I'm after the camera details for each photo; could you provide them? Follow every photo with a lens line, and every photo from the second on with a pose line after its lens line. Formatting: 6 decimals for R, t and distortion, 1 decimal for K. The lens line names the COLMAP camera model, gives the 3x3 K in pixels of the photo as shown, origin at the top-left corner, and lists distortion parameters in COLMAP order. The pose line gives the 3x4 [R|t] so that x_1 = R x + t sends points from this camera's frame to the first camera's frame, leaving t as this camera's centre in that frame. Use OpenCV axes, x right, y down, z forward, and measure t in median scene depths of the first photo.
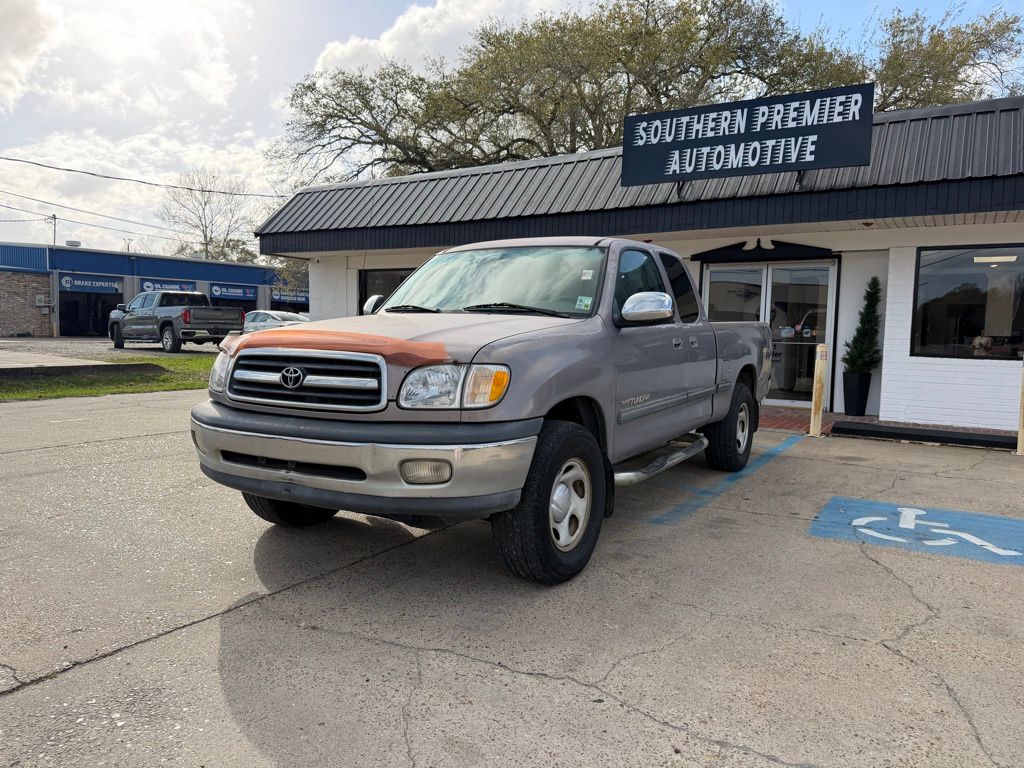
lens RADIAL K [[720.5, 0, 513.5], [0, 720.5, 385.9], [0, 0, 1]] dist [0.003795, -0.005252]
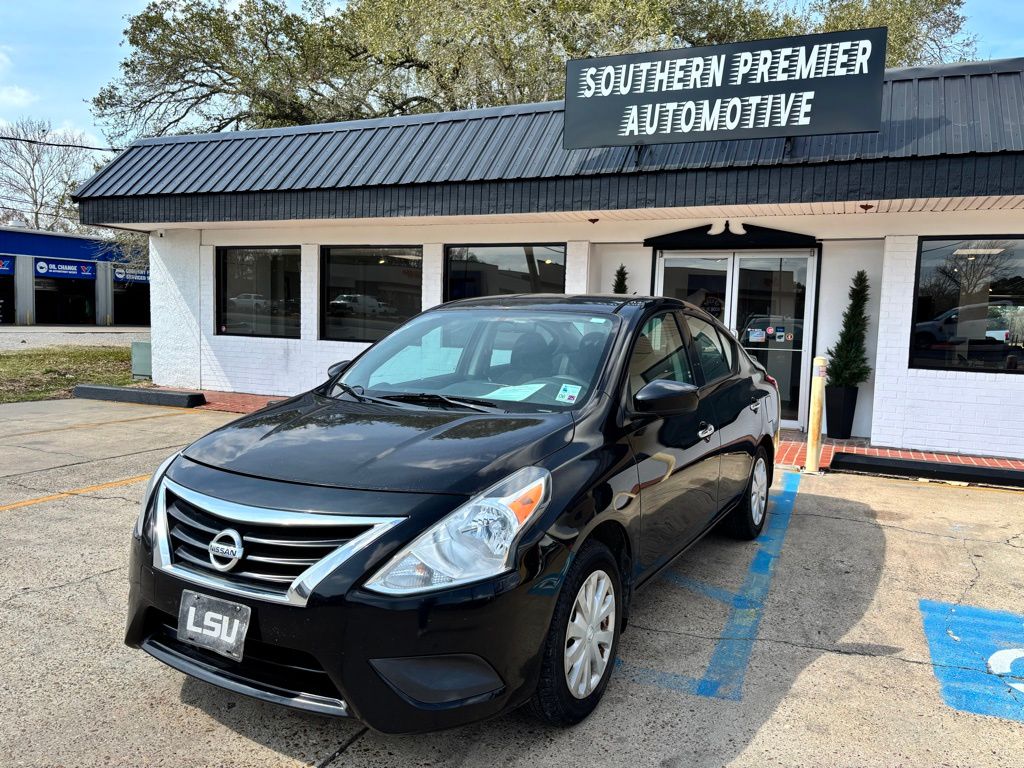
lens RADIAL K [[780.7, 0, 518.3], [0, 780.7, 383.4], [0, 0, 1]] dist [-0.045023, 0.128465]
pose [[0.989365, -0.004691, 0.145376, -0.023219], [0.003123, 0.999934, 0.011014, -0.035902], [-0.145418, -0.010443, 0.989315, 0.185186]]
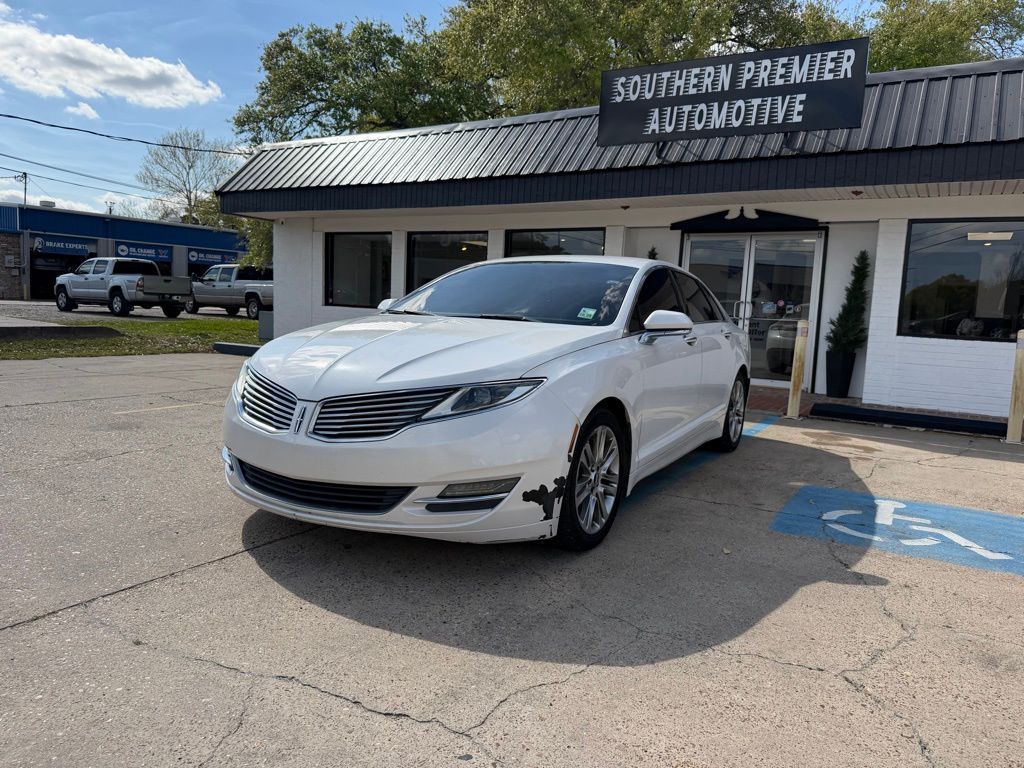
lens RADIAL K [[724.0, 0, 511.8], [0, 724.0, 381.0], [0, 0, 1]] dist [-0.003341, -0.000429]
pose [[0.999663, 0.022482, 0.012945, 0.036913], [-0.022817, 0.999391, 0.026384, 0.004638], [-0.012344, -0.026670, 0.999568, 0.061399]]
